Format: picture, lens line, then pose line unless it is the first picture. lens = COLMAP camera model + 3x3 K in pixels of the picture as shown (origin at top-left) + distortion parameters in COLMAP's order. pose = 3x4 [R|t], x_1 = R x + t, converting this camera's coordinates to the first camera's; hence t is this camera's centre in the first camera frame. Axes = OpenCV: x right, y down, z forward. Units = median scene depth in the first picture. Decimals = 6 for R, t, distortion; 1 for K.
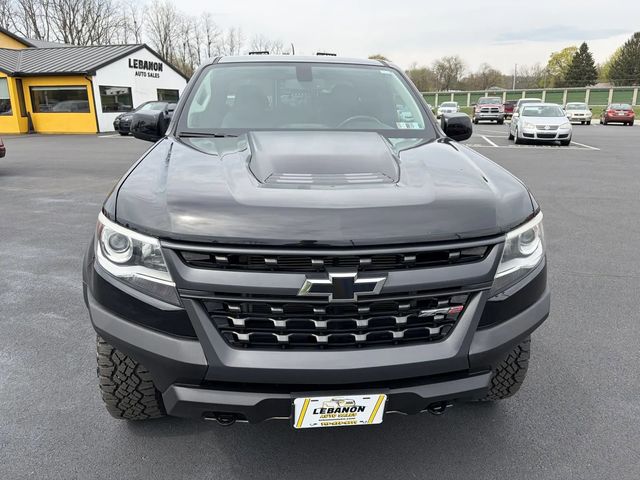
lens RADIAL K [[482.1, 0, 315.4], [0, 482.1, 227.3], [0, 0, 1]] dist [0.035530, -0.050617]
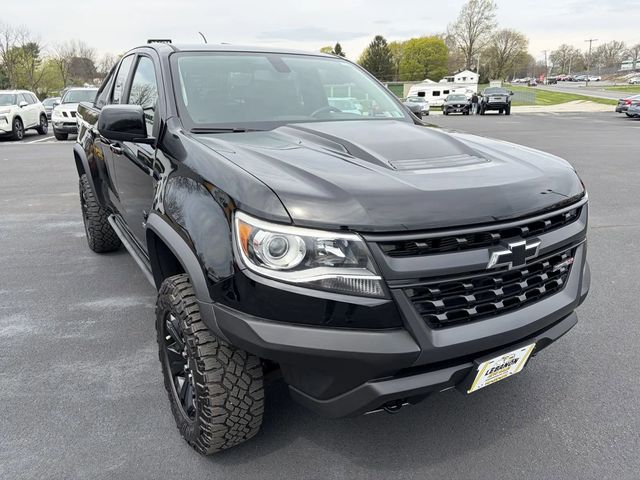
lens RADIAL K [[482.1, 0, 319.4], [0, 482.1, 239.3], [0, 0, 1]] dist [0.035530, -0.050617]
pose [[0.902551, -0.131905, 0.409880, -0.788979], [0.119655, 0.991262, 0.055522, -0.027971], [-0.413622, -0.001067, 0.910448, 0.163589]]
